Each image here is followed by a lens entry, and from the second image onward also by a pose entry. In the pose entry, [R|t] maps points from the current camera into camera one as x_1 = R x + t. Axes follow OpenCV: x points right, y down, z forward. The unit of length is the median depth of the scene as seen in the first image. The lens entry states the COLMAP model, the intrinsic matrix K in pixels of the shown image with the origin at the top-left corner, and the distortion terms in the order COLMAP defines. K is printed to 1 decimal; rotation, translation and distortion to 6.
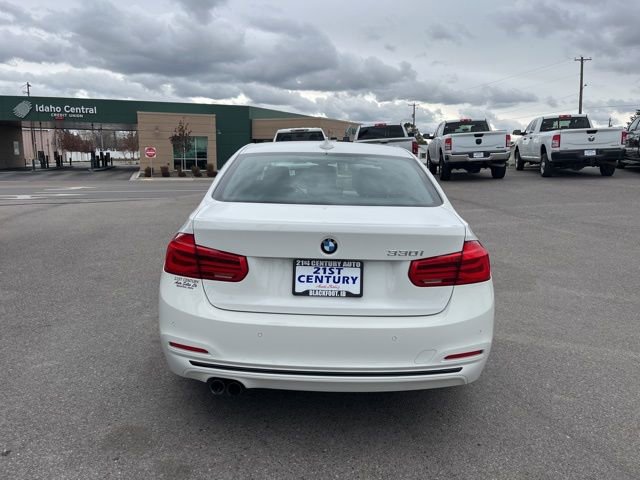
lens RADIAL K [[482.9, 0, 327.3], [0, 482.9, 229.4], [0, 0, 1]] dist [0.064085, -0.089679]
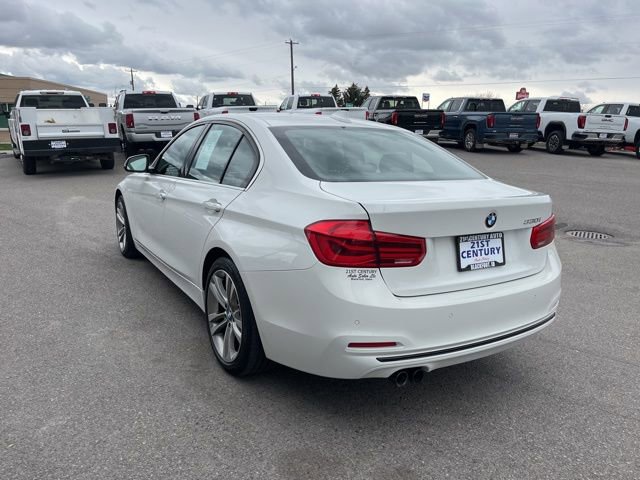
lens RADIAL K [[482.9, 0, 322.1], [0, 482.9, 219.0], [0, 0, 1]] dist [0.064085, -0.089679]
pose [[0.847746, -0.079654, 0.524387, -0.109117], [0.061066, 0.996742, 0.052683, -0.005877], [-0.526875, -0.012639, 0.849849, 0.037398]]
